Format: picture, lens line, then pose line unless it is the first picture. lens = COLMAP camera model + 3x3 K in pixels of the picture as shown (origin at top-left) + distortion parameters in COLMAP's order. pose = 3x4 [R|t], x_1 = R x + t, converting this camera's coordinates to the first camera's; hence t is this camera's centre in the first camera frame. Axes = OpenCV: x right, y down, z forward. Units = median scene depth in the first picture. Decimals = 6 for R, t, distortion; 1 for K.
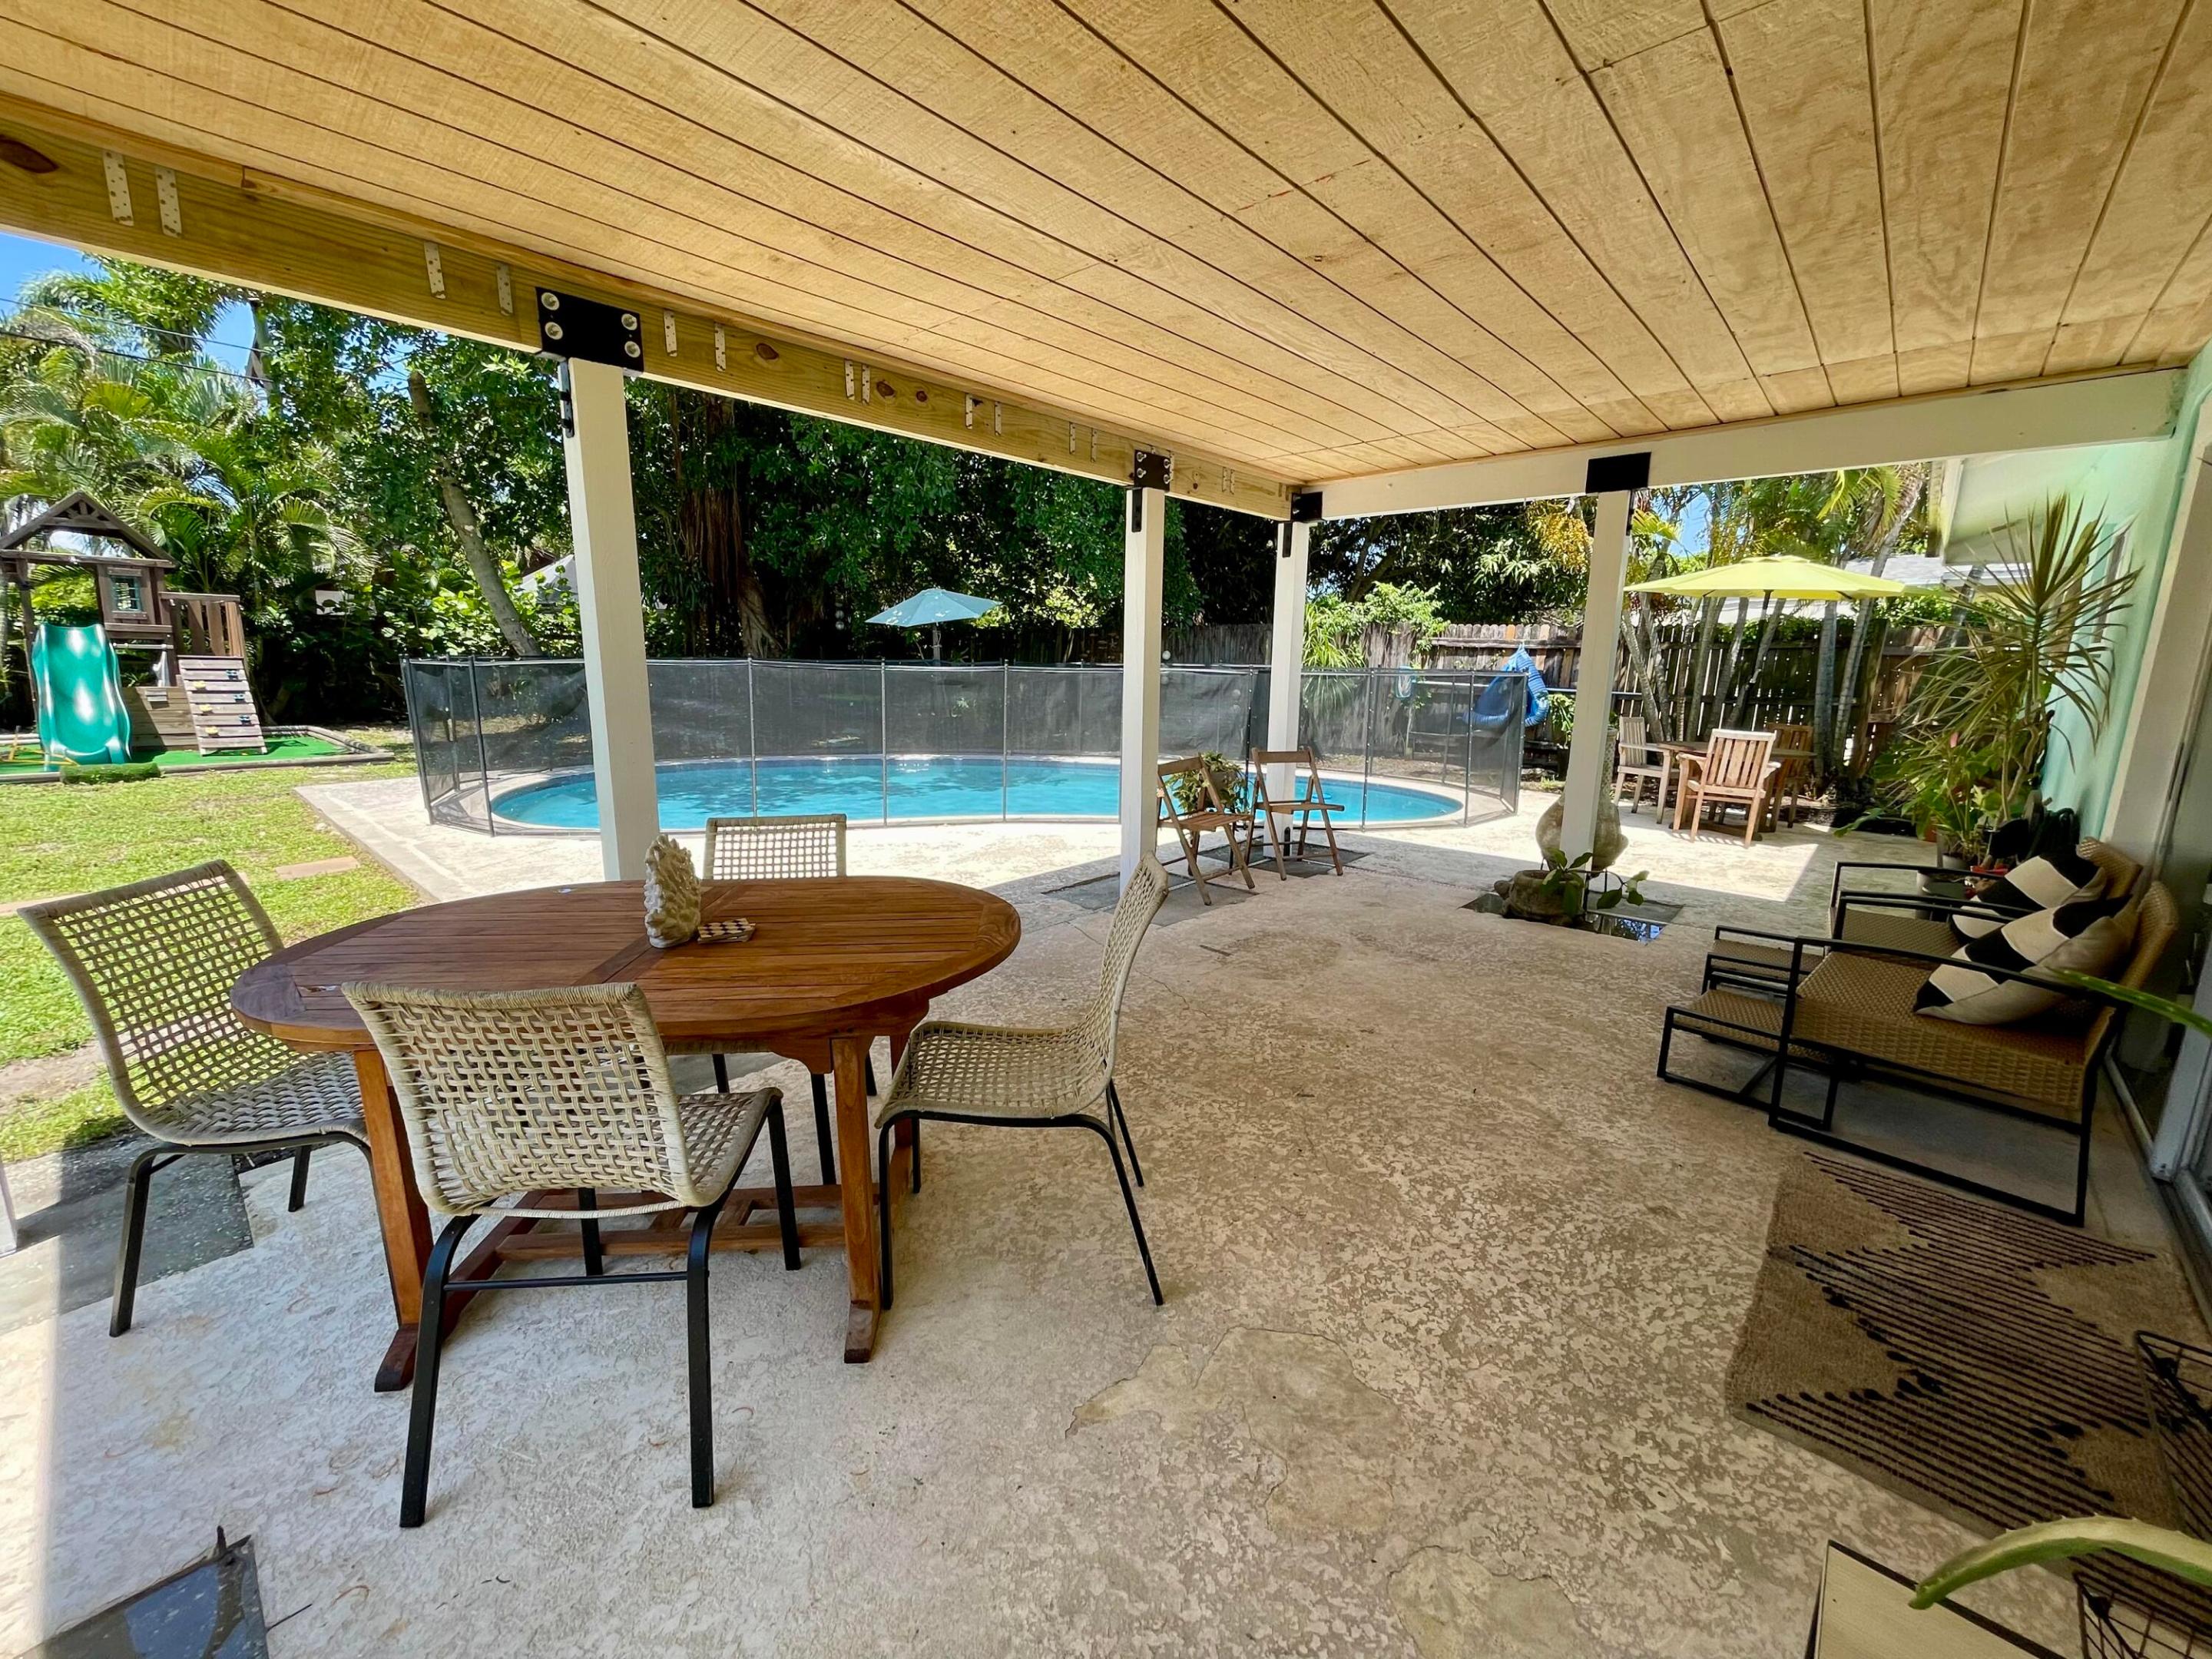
lens RADIAL K [[892.9, 0, 1096.1], [0, 892.9, 828.7], [0, 0, 1]] dist [-0.003766, 0.001208]
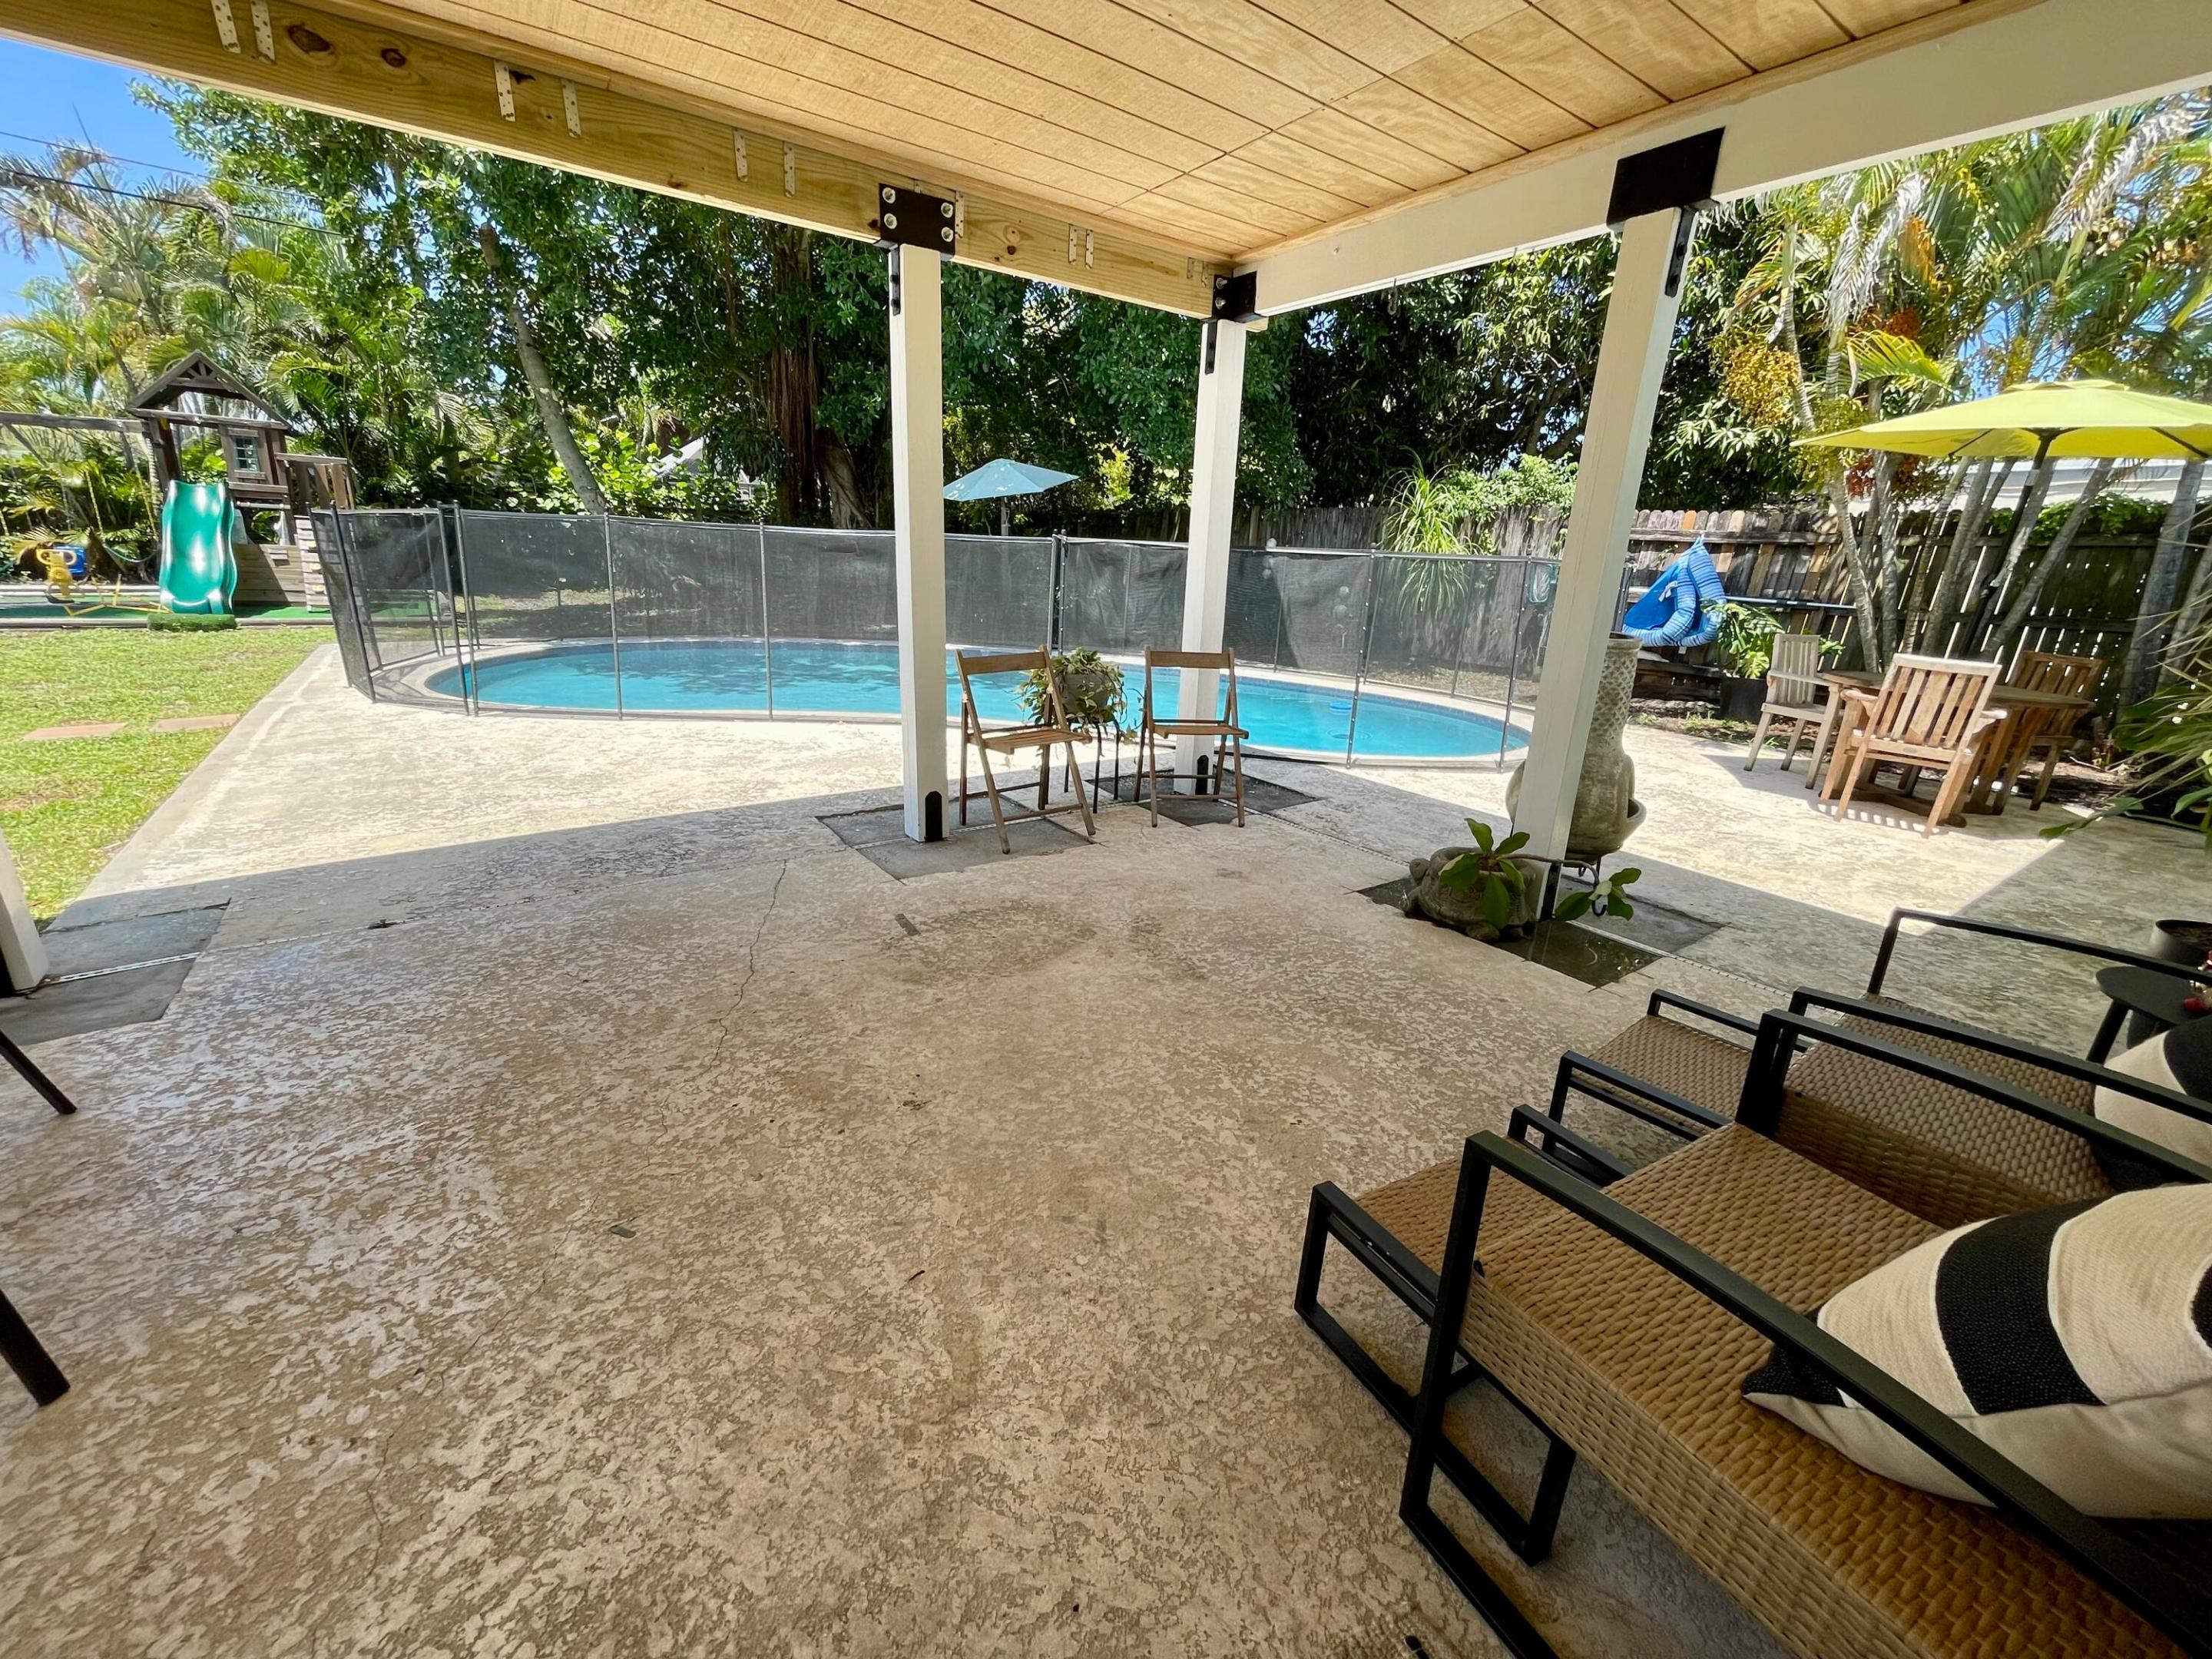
lens RADIAL K [[892.9, 0, 1100.4], [0, 892.9, 826.1], [0, 0, 1]] dist [-0.003766, 0.001208]
pose [[0.975872, 0.089396, -0.199204, 0.193705], [-0.068223, 0.991505, 0.110742, -0.013364], [0.207412, -0.094479, 0.973681, 0.165197]]
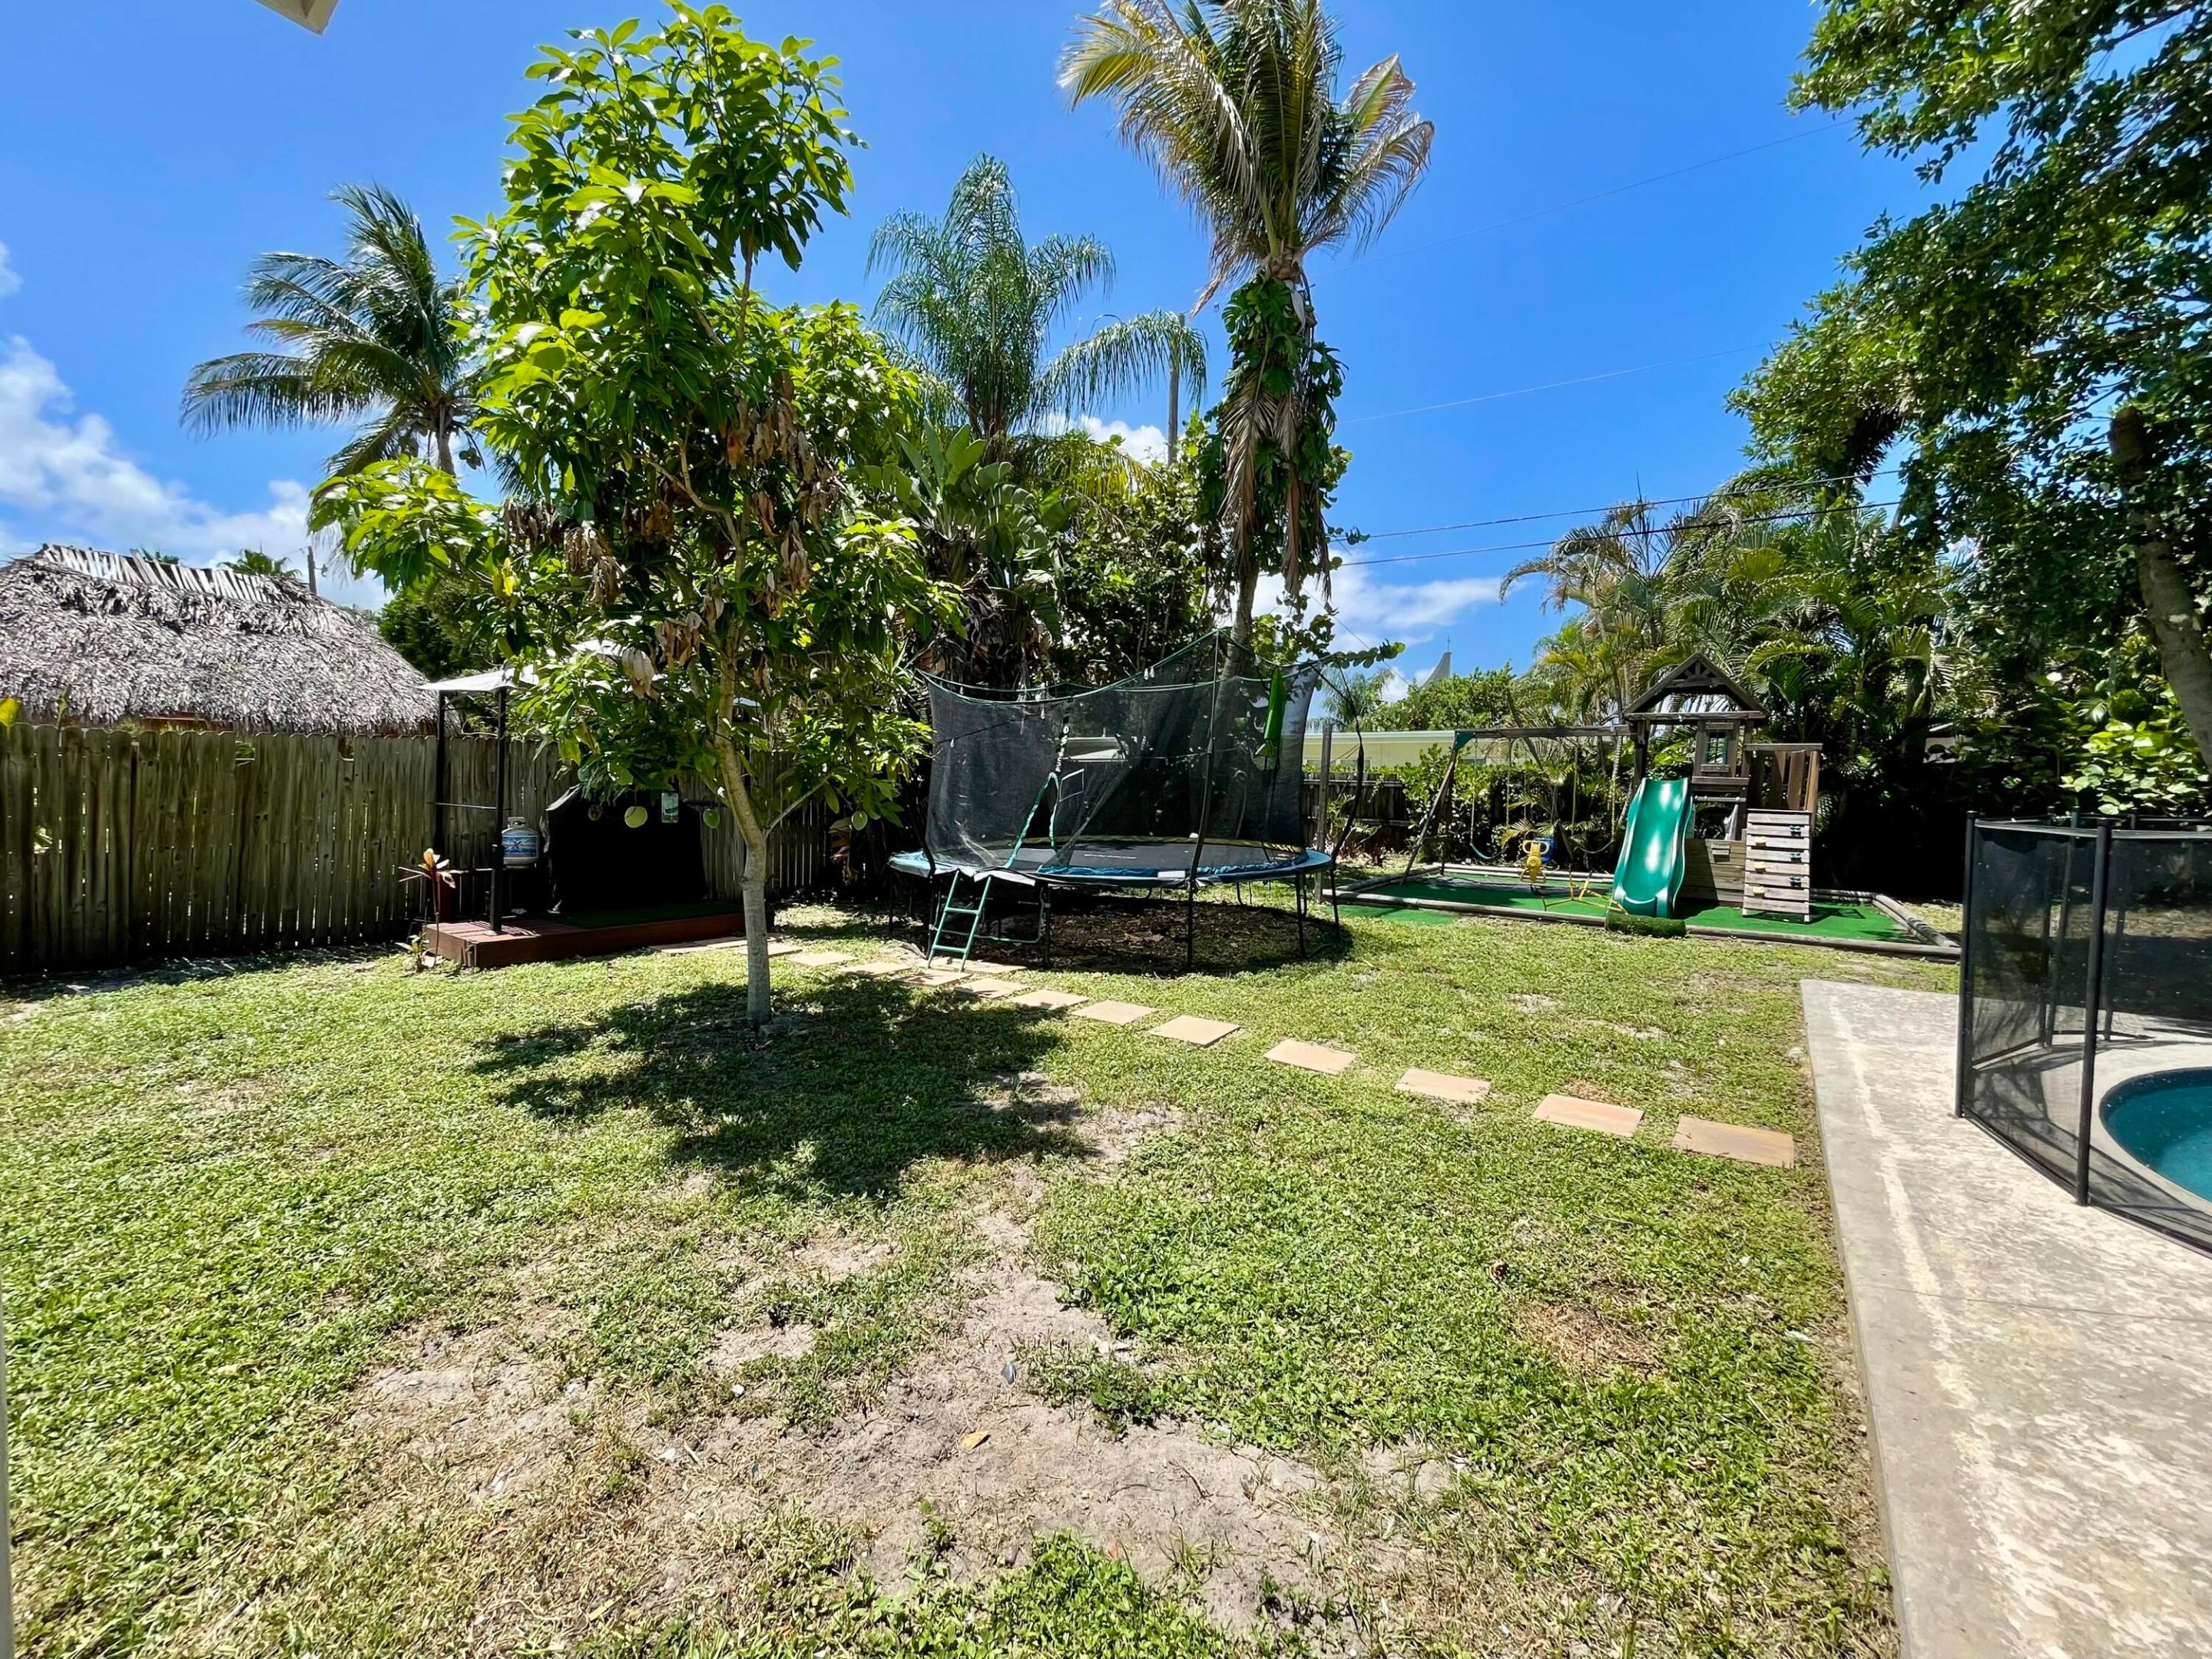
lens RADIAL K [[892.9, 0, 1103.5], [0, 892.9, 824.9], [0, 0, 1]] dist [-0.003766, 0.001208]
pose [[0.098449, 0.031130, -0.994655, -0.199337], [-0.205655, 0.978571, 0.010271, -0.059293], [0.973660, 0.203545, 0.102741, 0.304869]]
